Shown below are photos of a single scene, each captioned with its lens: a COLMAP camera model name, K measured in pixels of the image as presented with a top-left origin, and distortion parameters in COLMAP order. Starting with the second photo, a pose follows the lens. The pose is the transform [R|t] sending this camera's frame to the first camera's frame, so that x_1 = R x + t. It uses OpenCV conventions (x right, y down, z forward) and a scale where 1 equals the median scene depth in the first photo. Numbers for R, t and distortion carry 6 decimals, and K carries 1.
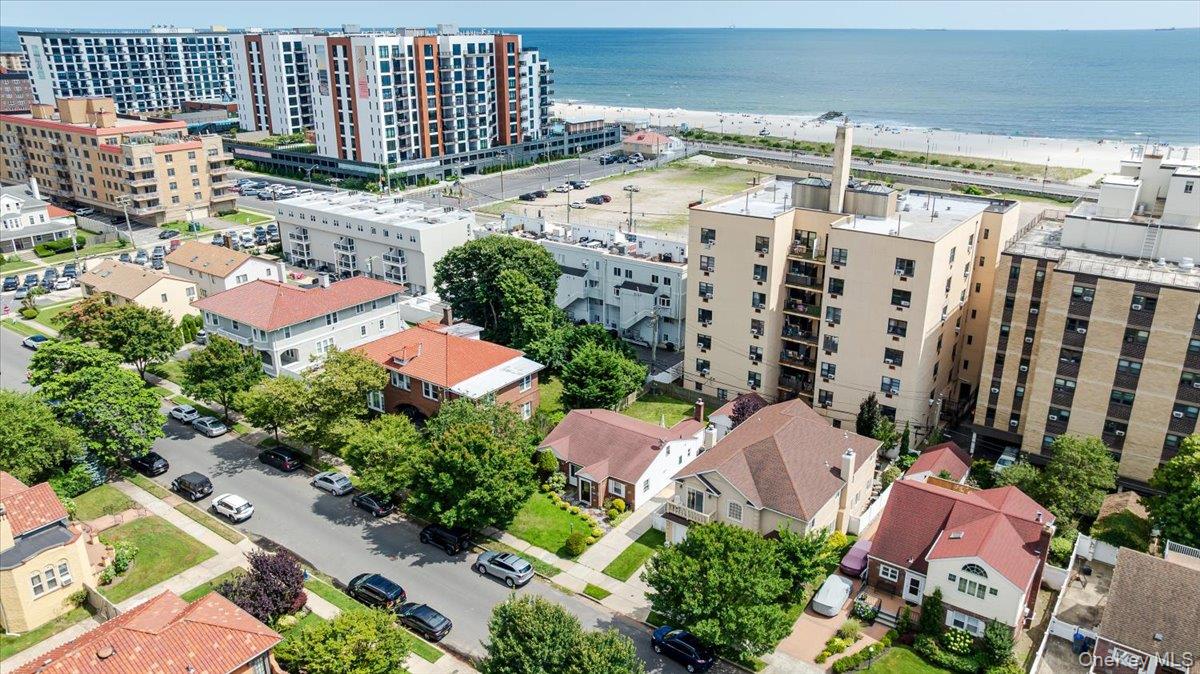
lens RADIAL K [[849.3, 0, 600.0], [0, 849.3, 337.0], [0, 0, 1]] dist [-0.035201, -0.000764]
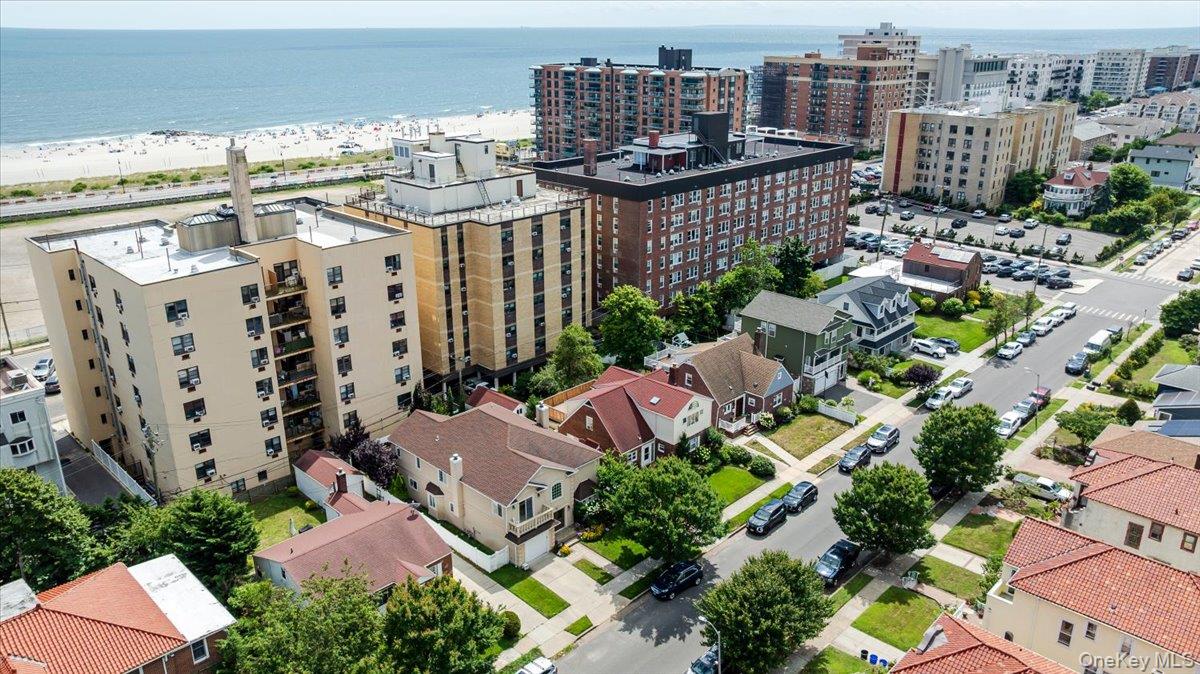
lens RADIAL K [[849.3, 0, 600.0], [0, 849.3, 337.0], [0, 0, 1]] dist [-0.035201, -0.000764]
pose [[0.136075, -0.339614, 0.930670, -0.643343], [0.341465, 0.897922, 0.277737, -0.209810], [-0.929992, 0.279998, 0.238151, 0.532857]]
